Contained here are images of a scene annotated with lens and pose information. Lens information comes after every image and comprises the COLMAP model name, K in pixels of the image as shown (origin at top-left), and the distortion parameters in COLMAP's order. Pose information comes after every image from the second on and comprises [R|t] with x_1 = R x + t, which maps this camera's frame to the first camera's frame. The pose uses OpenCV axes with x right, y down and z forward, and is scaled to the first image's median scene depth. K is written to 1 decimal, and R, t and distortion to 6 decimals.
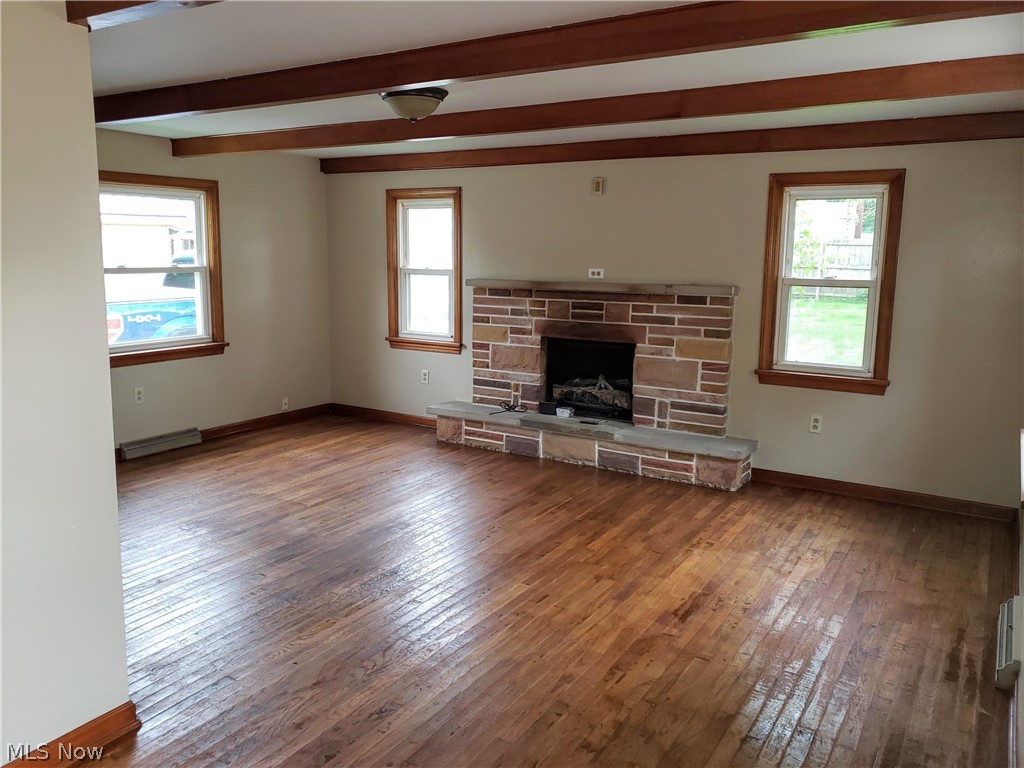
lens RADIAL K [[802.4, 0, 512.0], [0, 802.4, 384.0], [0, 0, 1]] dist [0.091167, -0.002910]
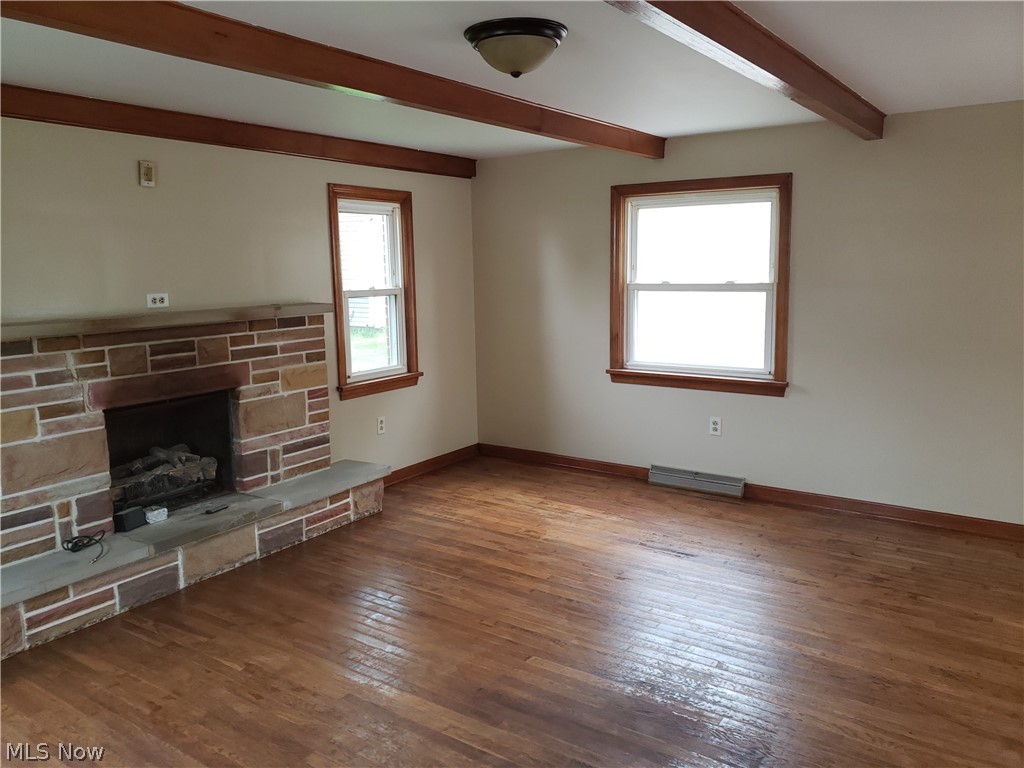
lens RADIAL K [[775.0, 0, 510.3], [0, 775.0, 370.4], [0, 0, 1]] dist [0.025578, -0.002782]
pose [[0.031954, -0.147058, 0.988612, -0.573012], [0.182055, 0.973426, 0.138915, -0.122624], [-0.982769, 0.175542, 0.057878, 0.710770]]
